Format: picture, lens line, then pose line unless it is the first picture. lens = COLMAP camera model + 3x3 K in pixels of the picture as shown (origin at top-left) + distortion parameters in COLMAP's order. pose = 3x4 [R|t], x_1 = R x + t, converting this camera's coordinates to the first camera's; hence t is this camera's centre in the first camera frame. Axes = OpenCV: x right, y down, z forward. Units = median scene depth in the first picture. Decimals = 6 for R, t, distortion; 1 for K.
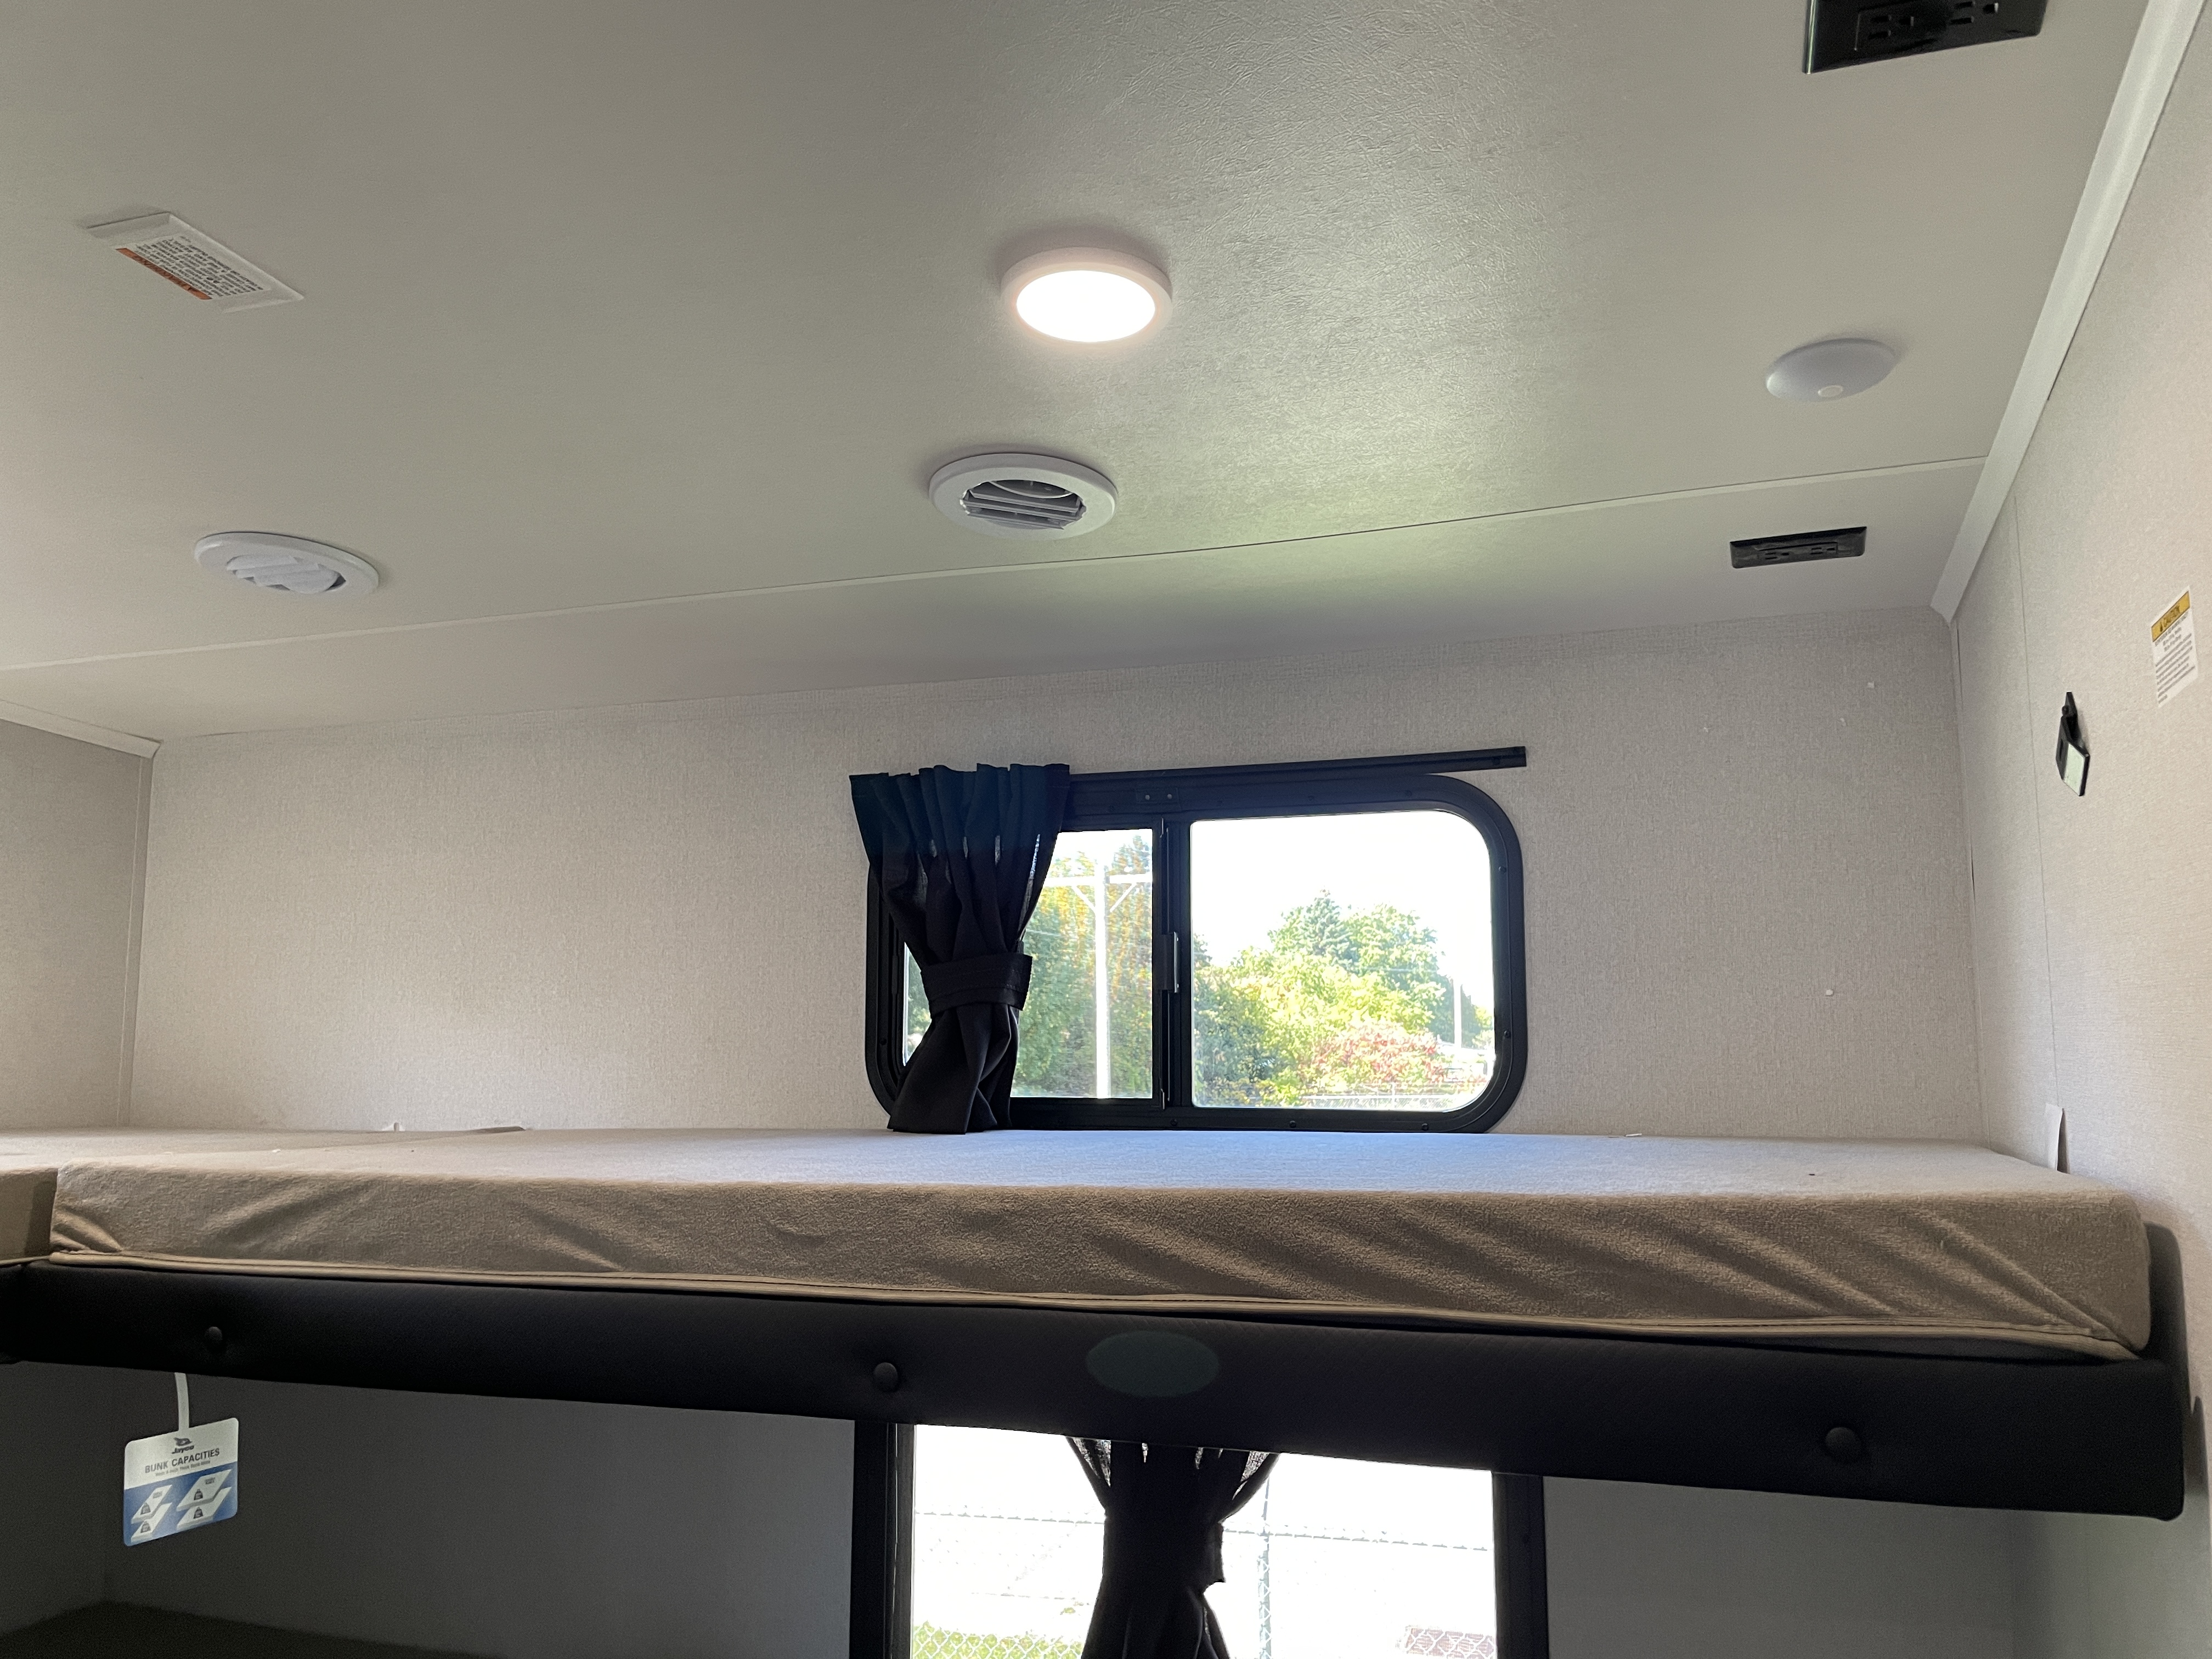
lens RADIAL K [[1701.8, 0, 1116.0], [0, 1701.8, 830.6], [0, 0, 1]] dist [0.073672, -0.110537]
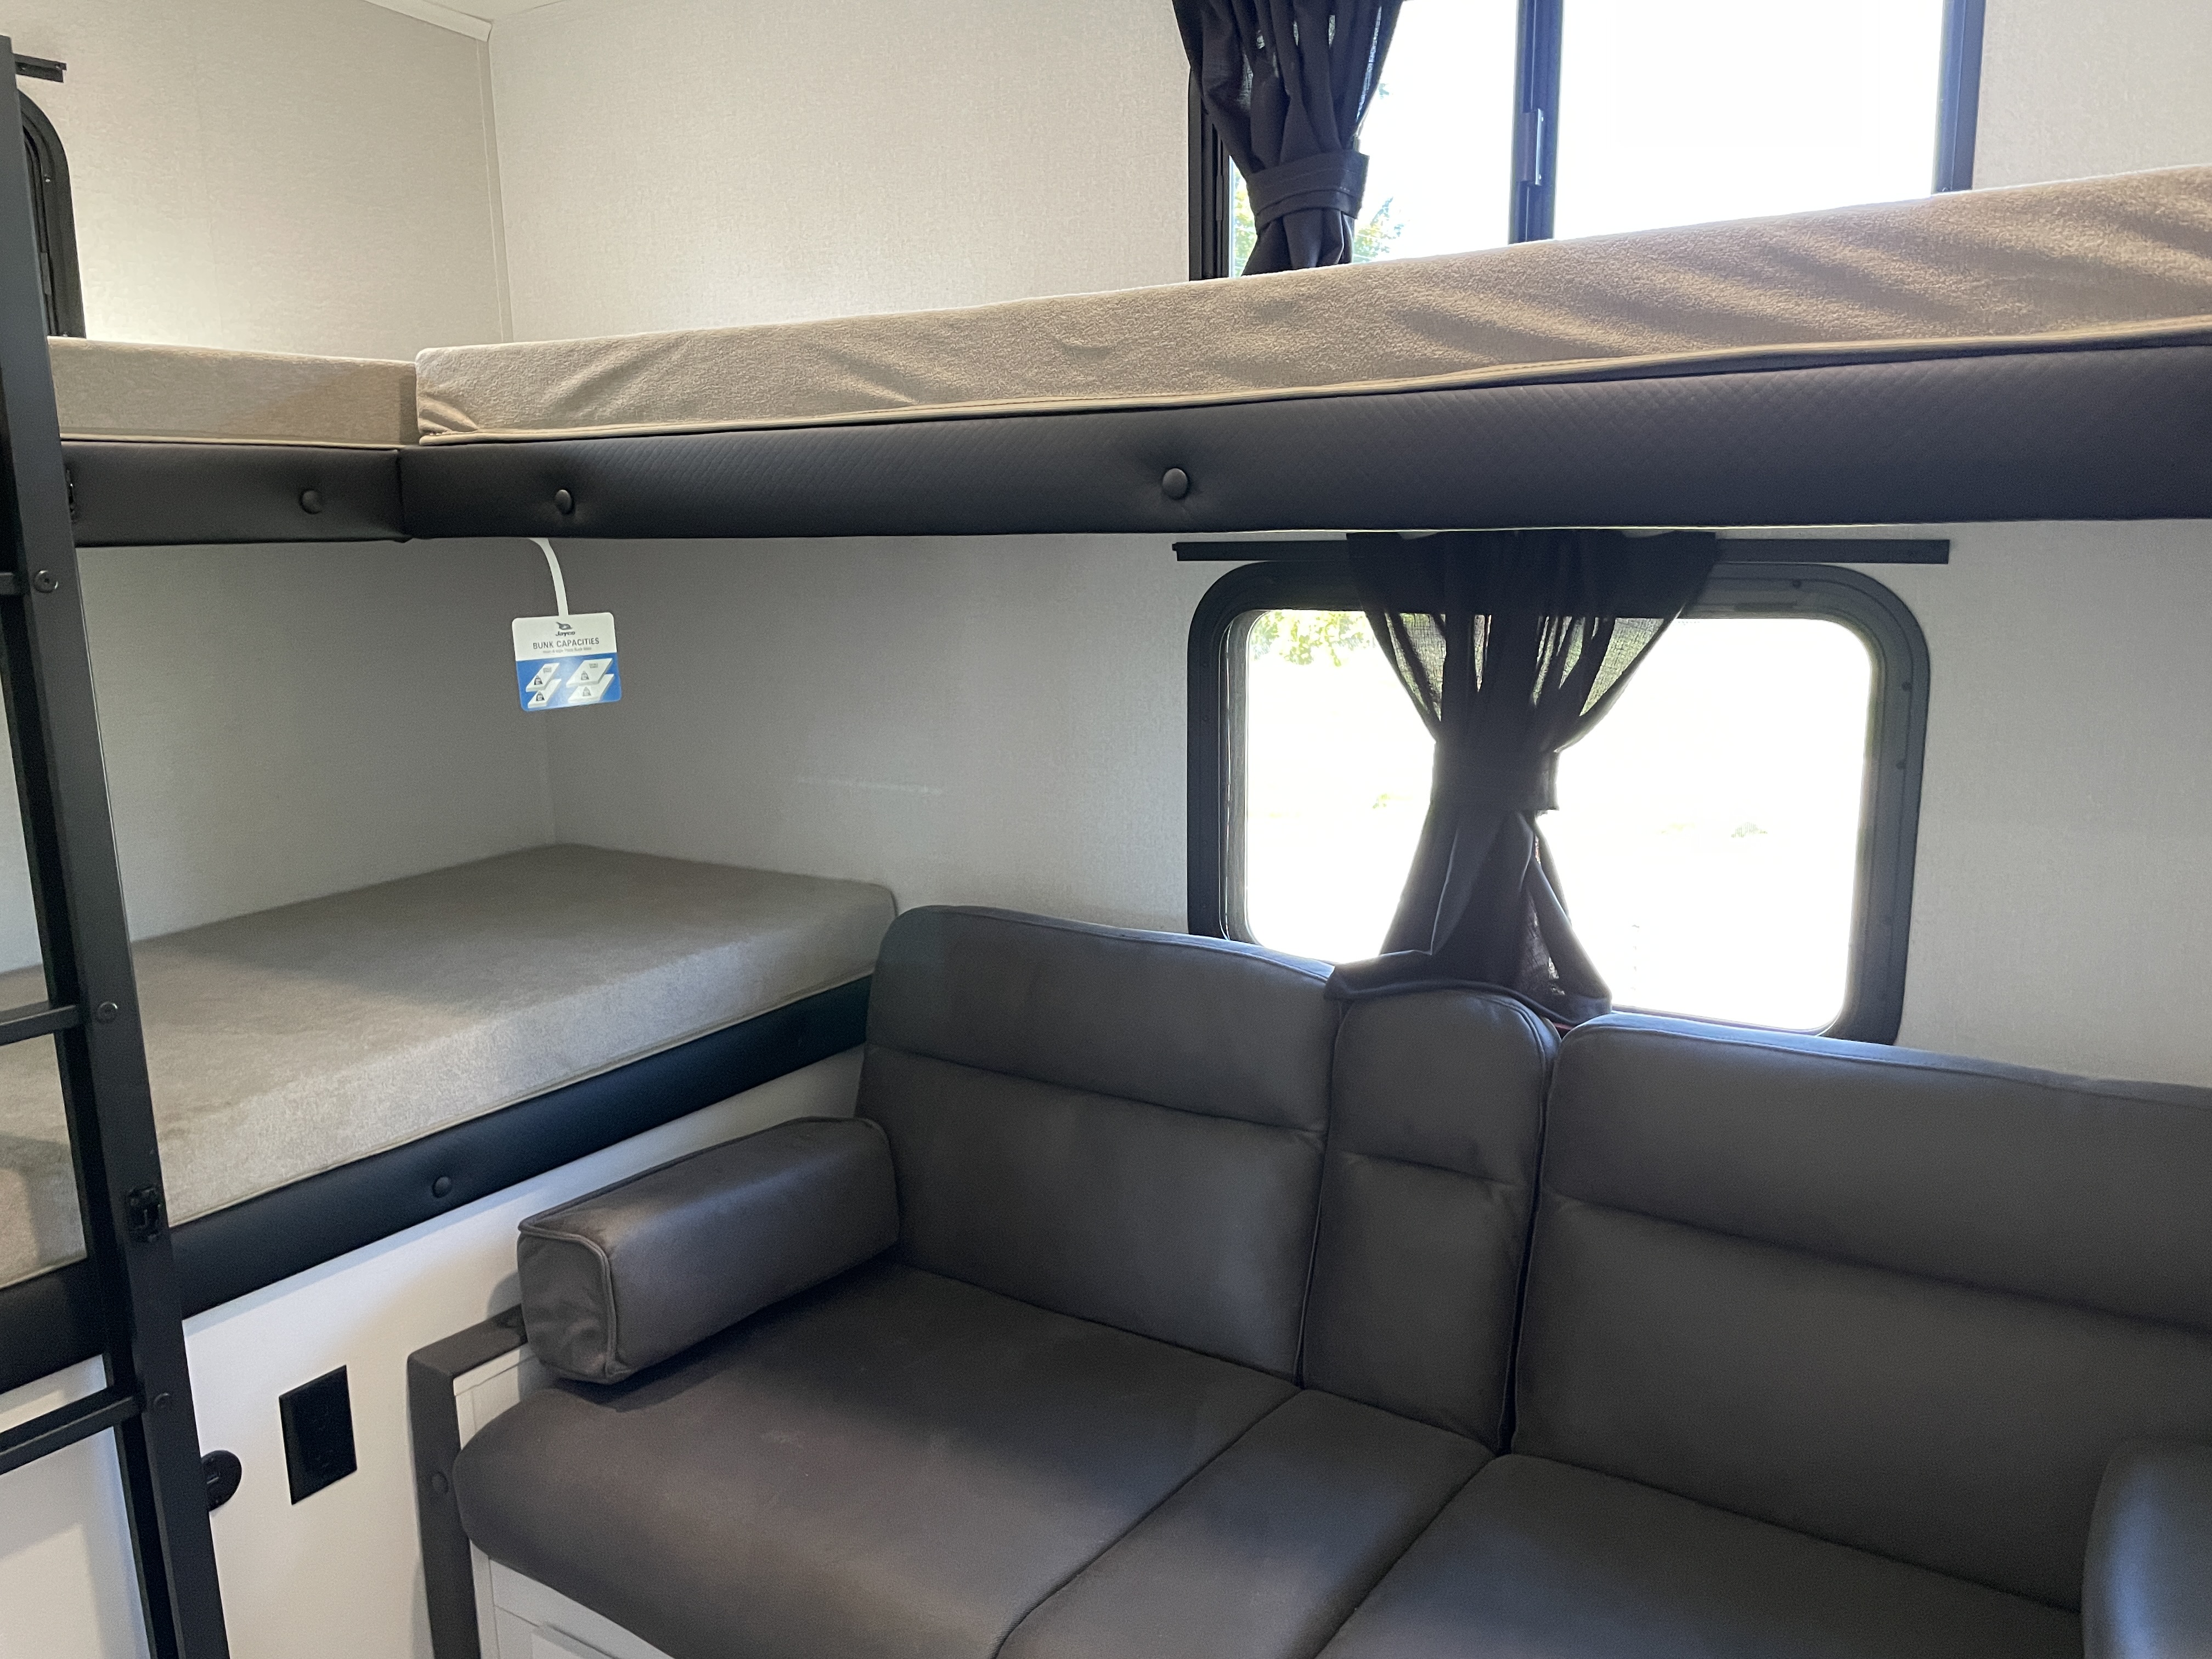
lens RADIAL K [[1701.8, 0, 1070.8], [0, 1701.8, 846.2], [0, 0, 1]] dist [0.073672, -0.110537]
pose [[0.969596, 0.034339, -0.242289, 0.037870], [0.044318, 0.949092, 0.311866, 0.170506], [0.240664, -0.313122, 0.918714, 0.039257]]
